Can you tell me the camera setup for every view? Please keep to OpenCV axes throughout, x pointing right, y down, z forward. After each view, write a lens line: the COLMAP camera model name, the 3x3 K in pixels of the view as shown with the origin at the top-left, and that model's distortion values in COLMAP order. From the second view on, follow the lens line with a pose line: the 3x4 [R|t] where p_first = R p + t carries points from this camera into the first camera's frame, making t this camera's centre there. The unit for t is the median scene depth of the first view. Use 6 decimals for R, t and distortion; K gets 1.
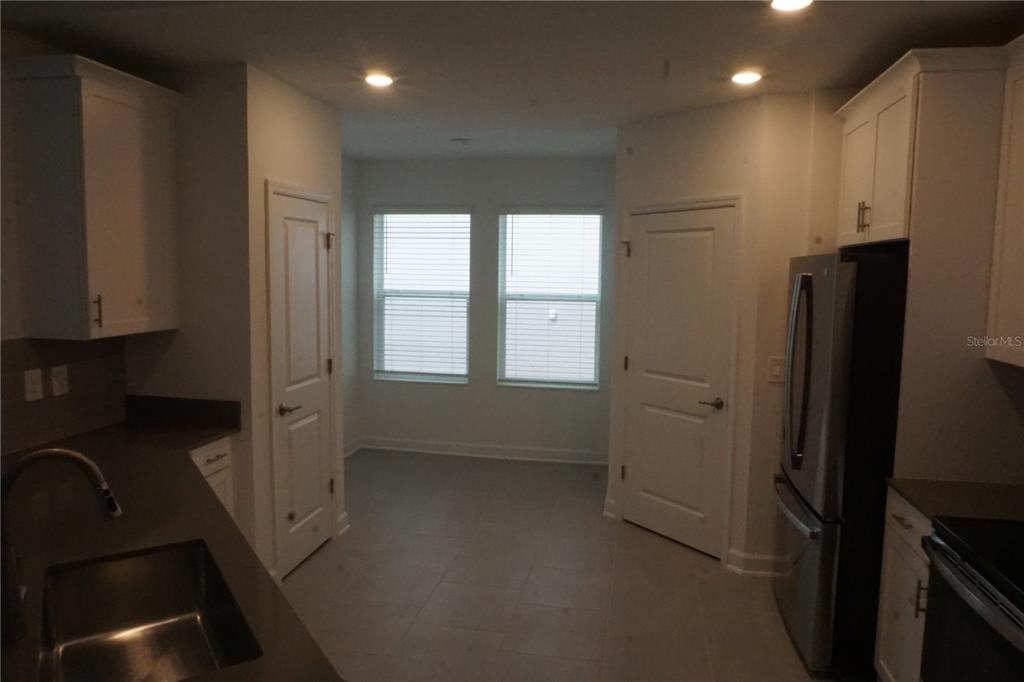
lens RADIAL K [[703.4, 0, 507.2], [0, 703.4, 338.6], [0, 0, 1]] dist [-0.008952, -0.000068]
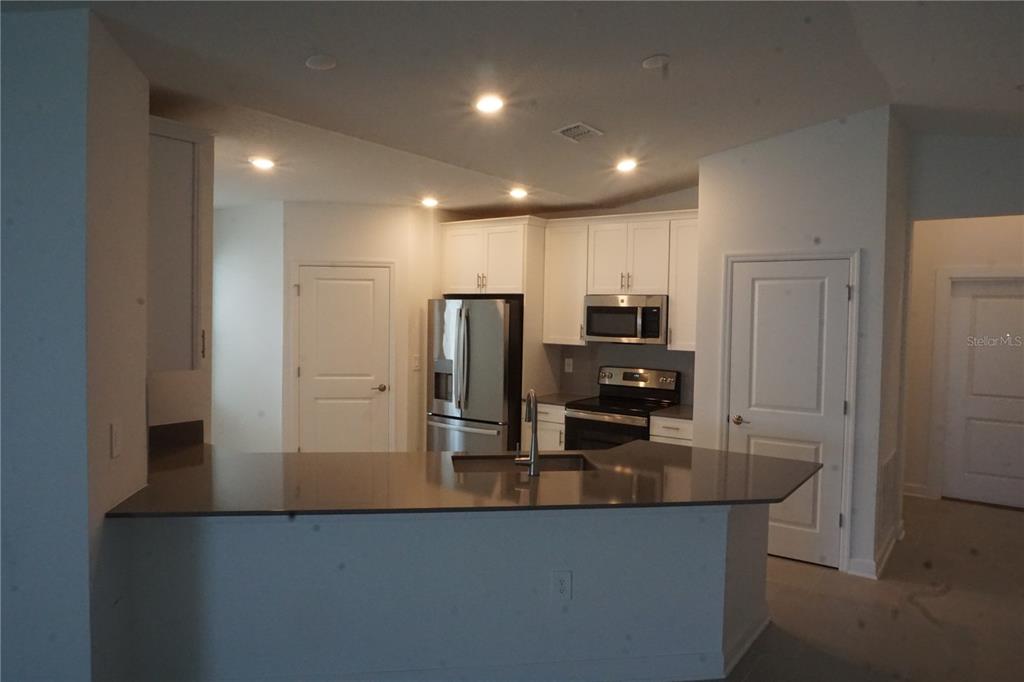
lens RADIAL K [[703.4, 0, 511.7], [0, 703.4, 342.4], [0, 0, 1]] dist [-0.008952, -0.000068]
pose [[0.408759, -0.050664, 0.911235, -1.046375], [0.077816, 0.996757, 0.020513, -0.021822], [-0.909319, 0.062524, 0.411375, 0.056347]]
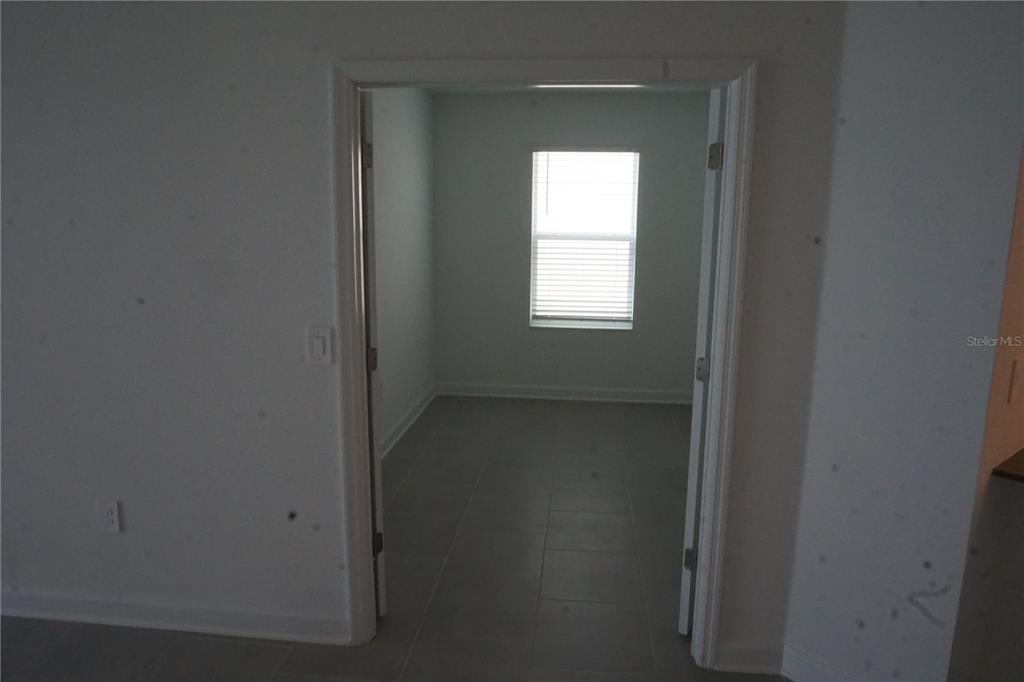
lens RADIAL K [[703.4, 0, 513.3], [0, 703.4, 333.9], [0, 0, 1]] dist [-0.008952, -0.000068]
pose [[0.994958, -0.021231, 0.098015, -0.160764], [0.013123, 0.996493, 0.082636, -0.006143], [-0.099425, -0.080933, 0.991748, 0.021915]]
